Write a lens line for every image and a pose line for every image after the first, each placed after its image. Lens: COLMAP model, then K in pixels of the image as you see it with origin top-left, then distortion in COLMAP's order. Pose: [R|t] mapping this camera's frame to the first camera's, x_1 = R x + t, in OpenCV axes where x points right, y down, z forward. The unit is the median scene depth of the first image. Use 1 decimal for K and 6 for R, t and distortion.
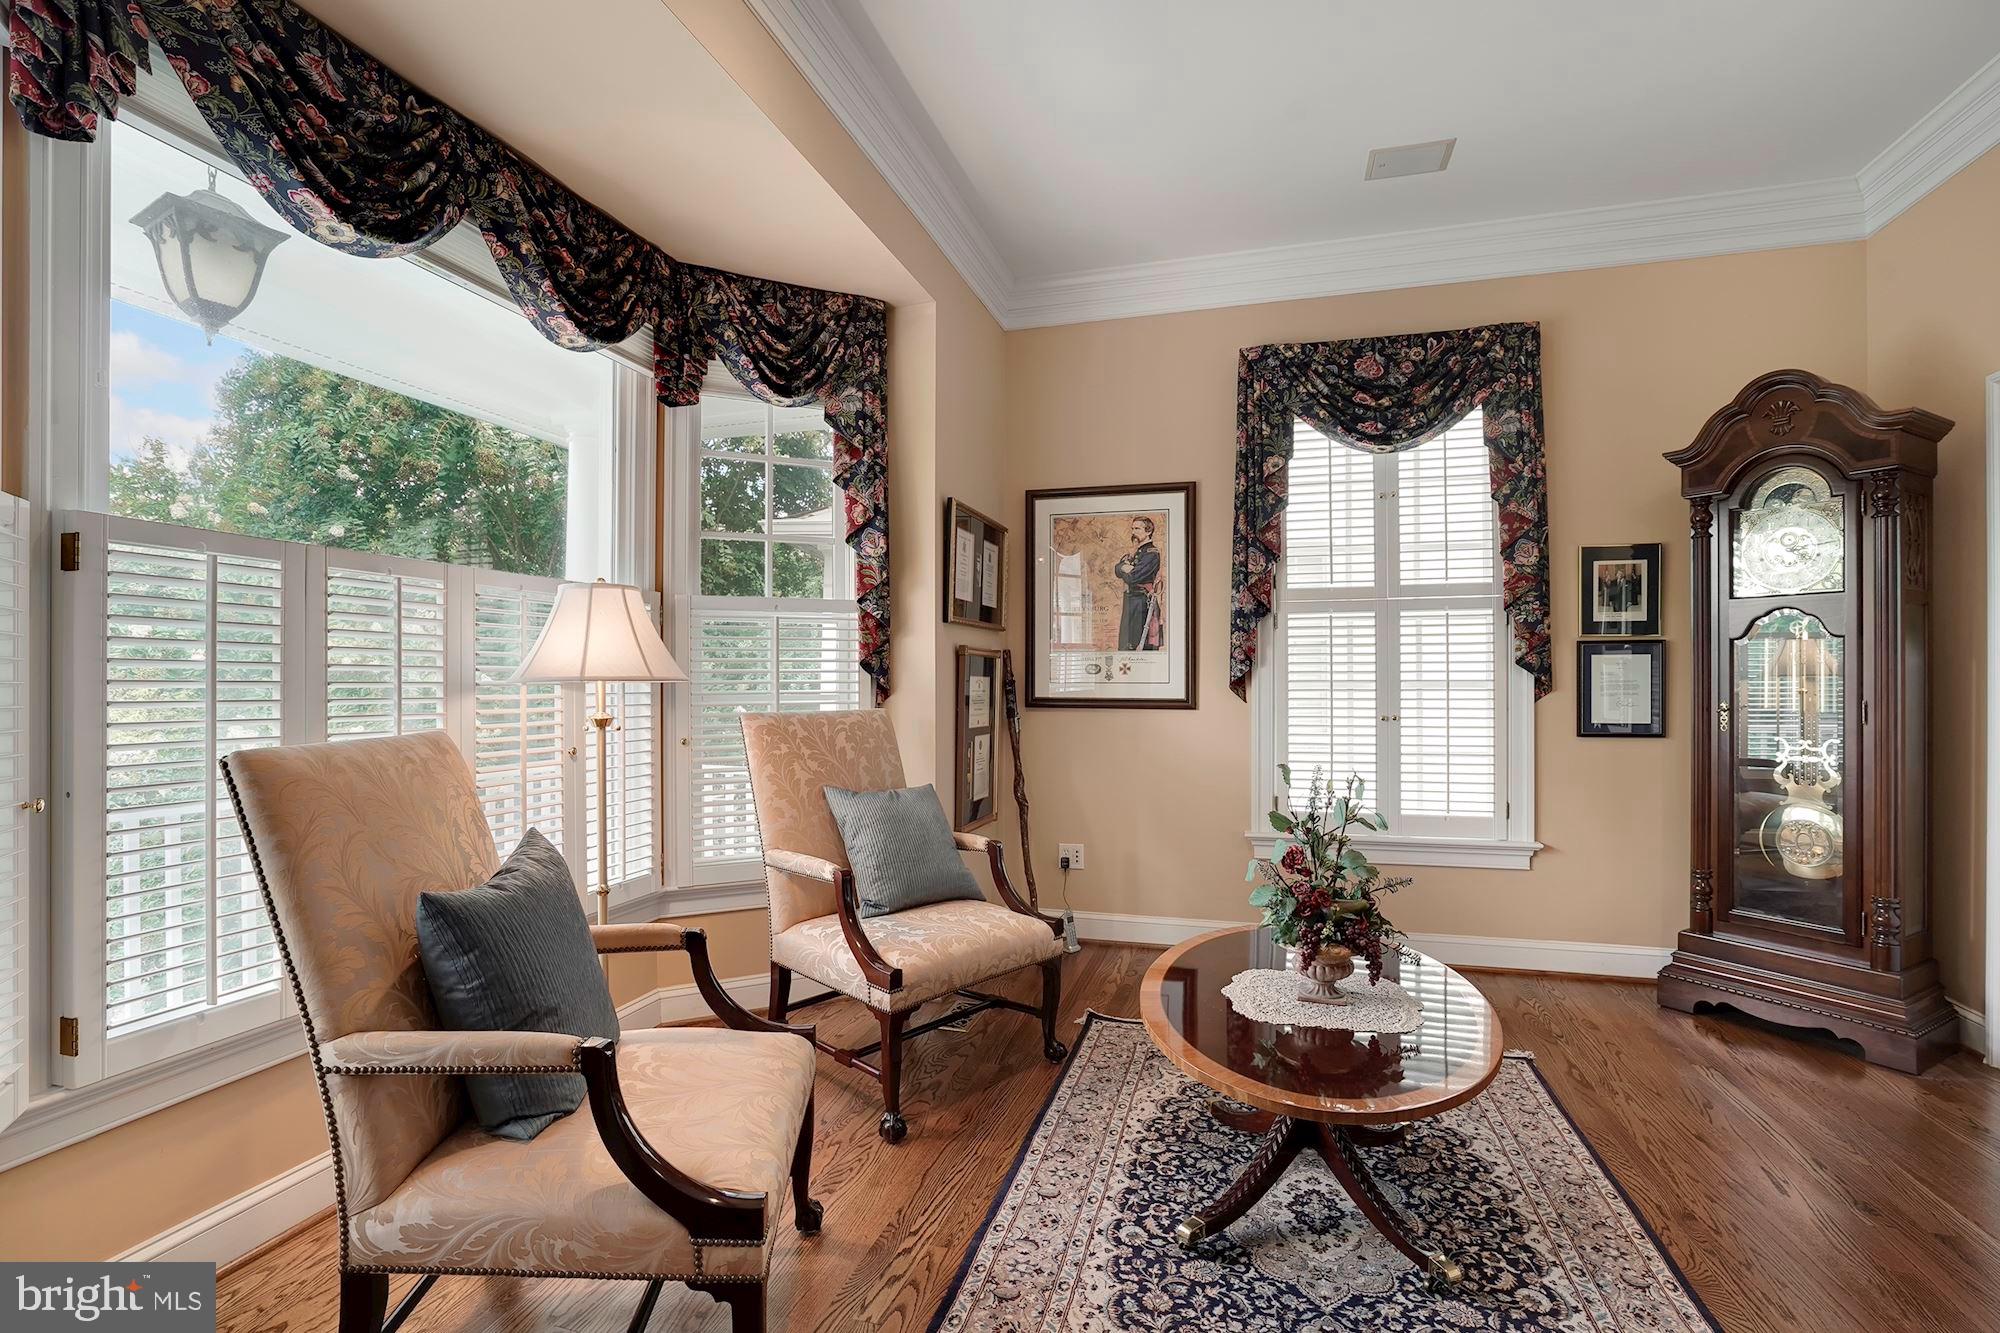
lens RADIAL K [[949.6, 0, 985.1], [0, 949.6, 679.5], [0, 0, 1]] dist [-0.052744, 0.022721]
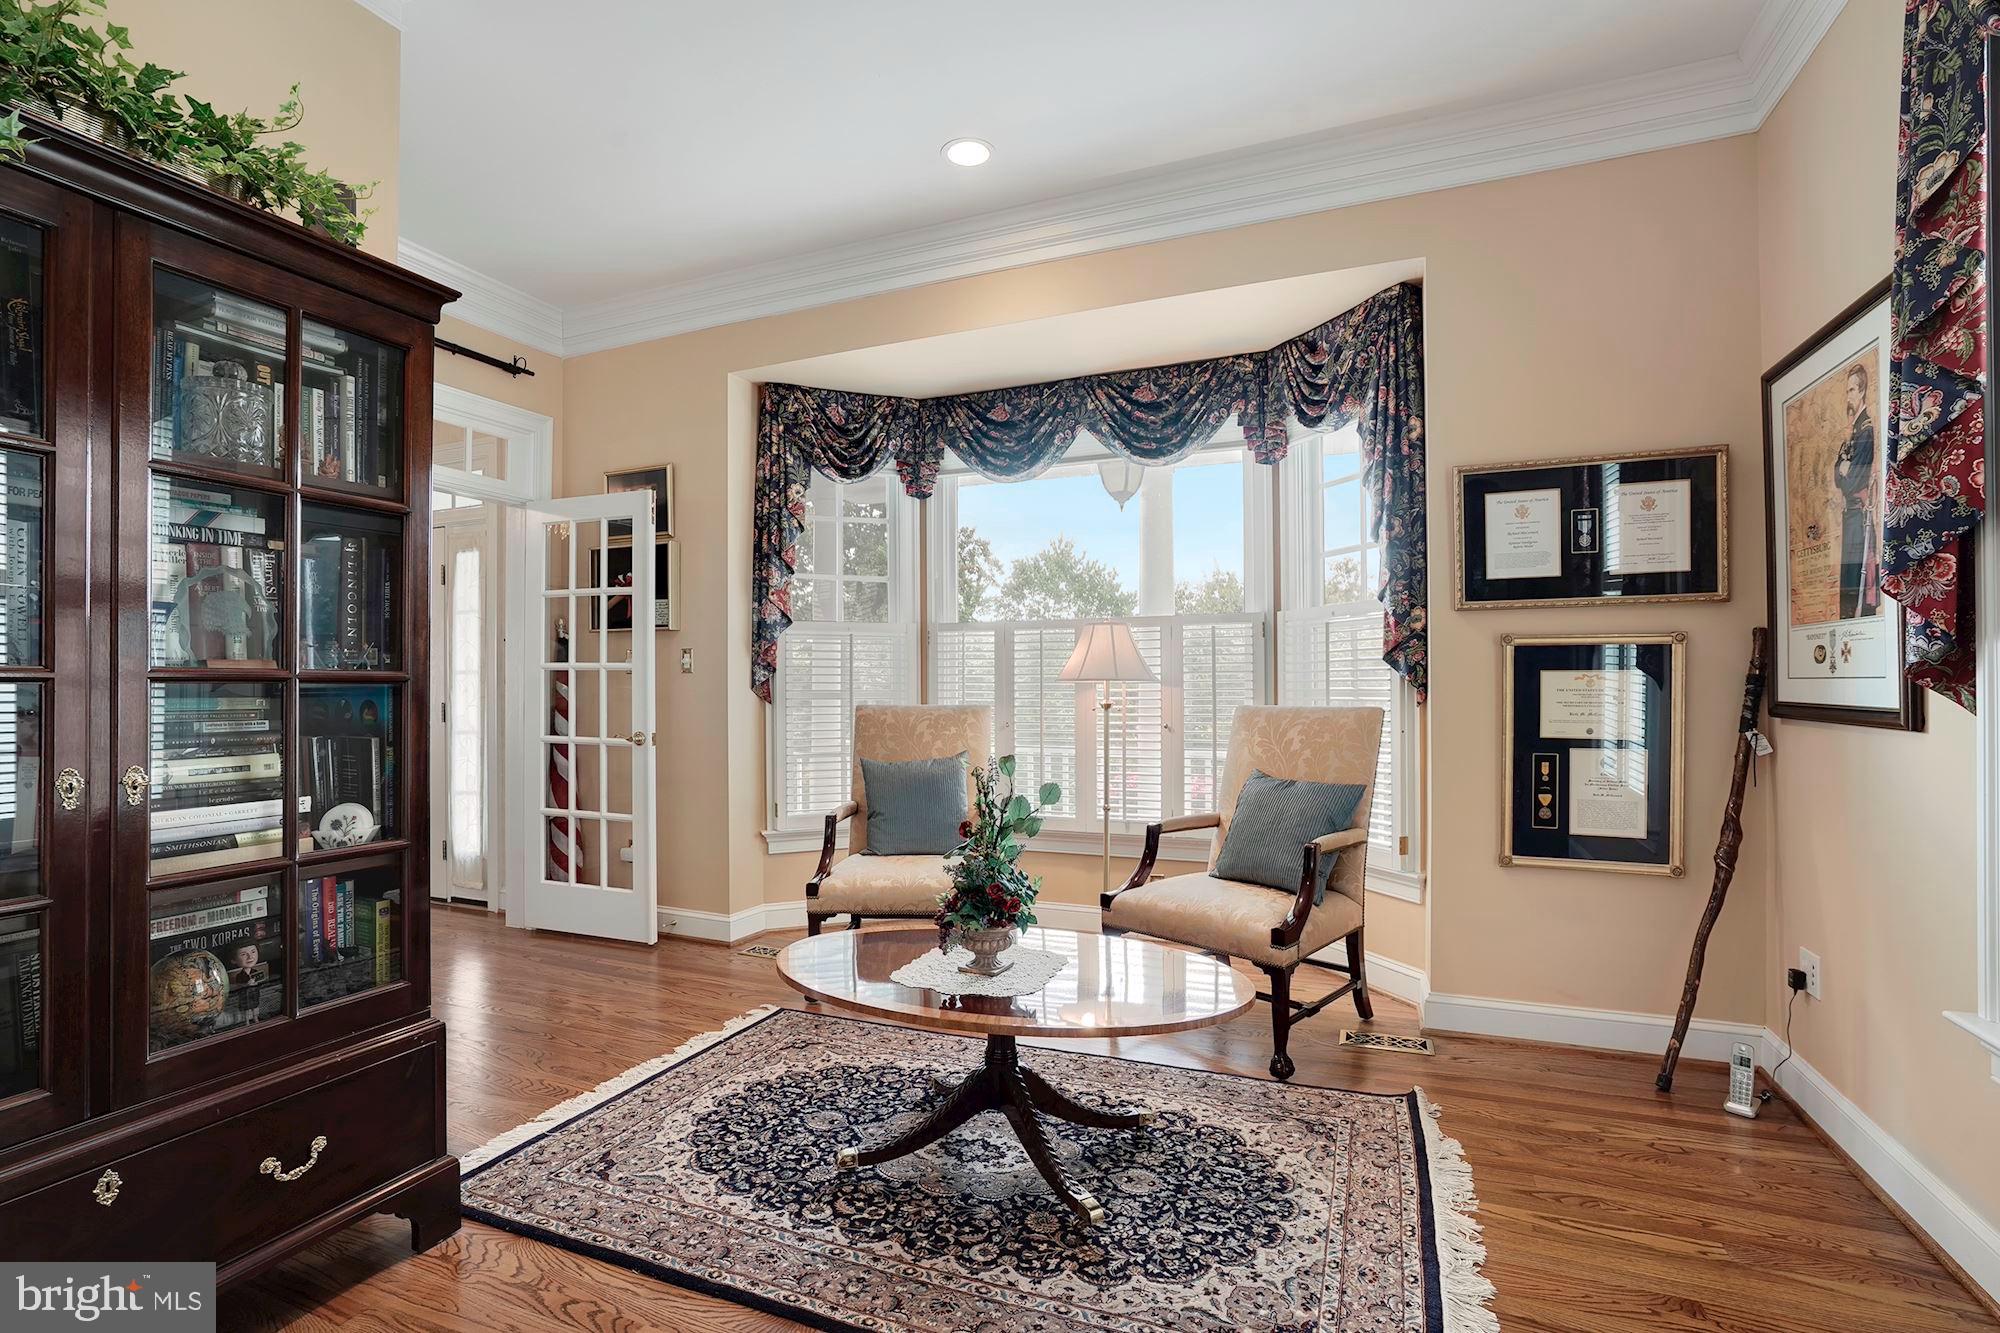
lens RADIAL K [[949.6, 0, 985.1], [0, 949.6, 679.5], [0, 0, 1]] dist [-0.052744, 0.022721]
pose [[-0.115315, -0.001430, -0.993328, 0.885405], [0.008386, 0.999962, -0.002413, 0.001710], [0.993294, -0.008609, -0.115299, 0.686730]]
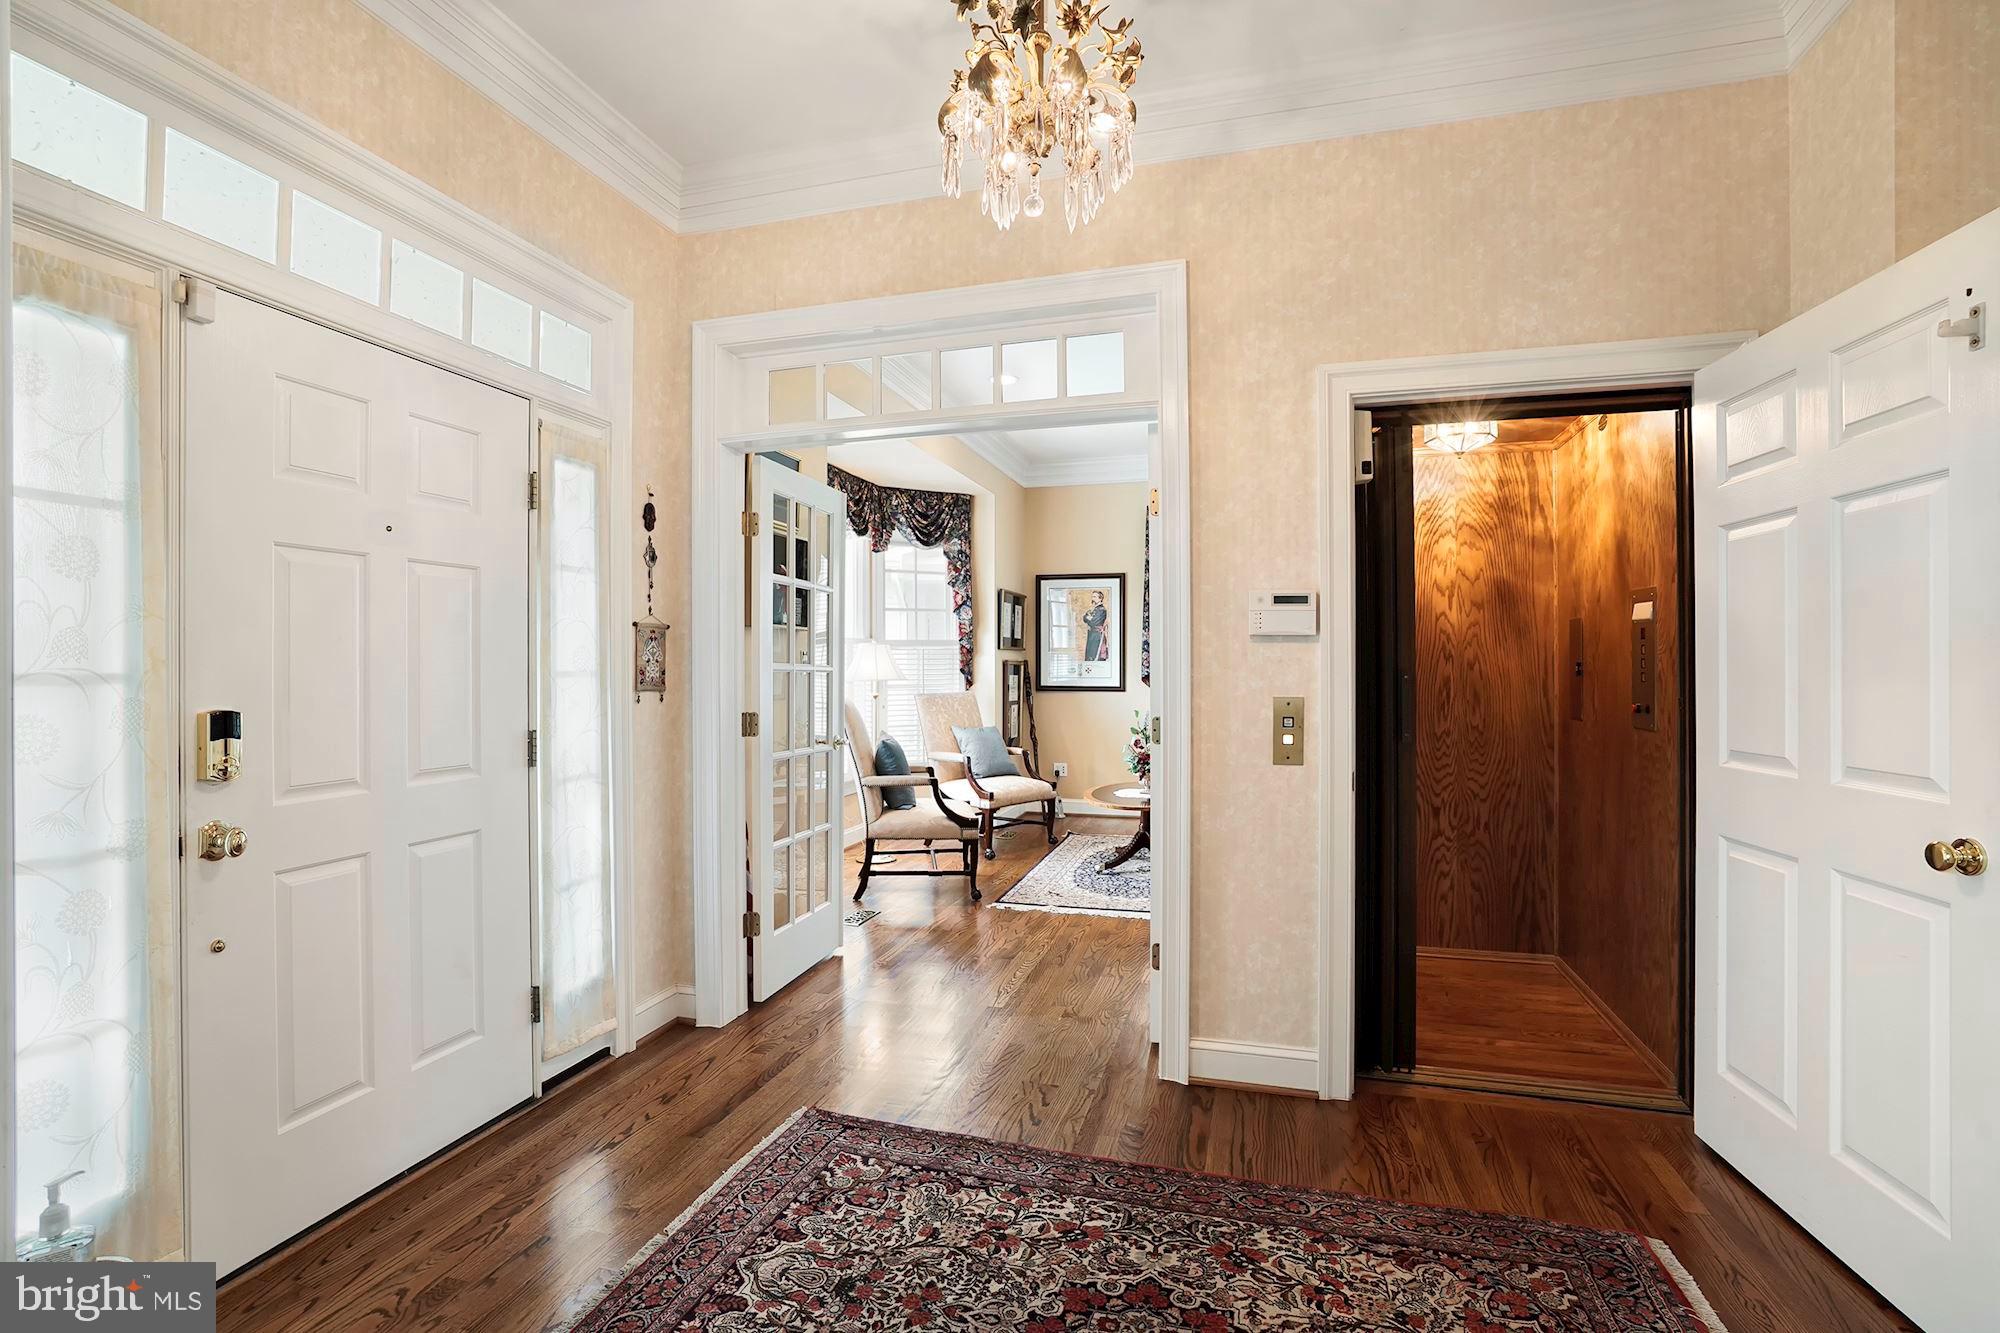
lens RADIAL K [[949.6, 0, 985.1], [0, 949.6, 679.5], [0, 0, 1]] dist [-0.052744, 0.022721]
pose [[0.999965, -0.001565, 0.008275, -0.091751], [0.001451, 0.999904, 0.013781, -0.024190], [-0.008296, -0.013768, 0.999871, -1.095723]]
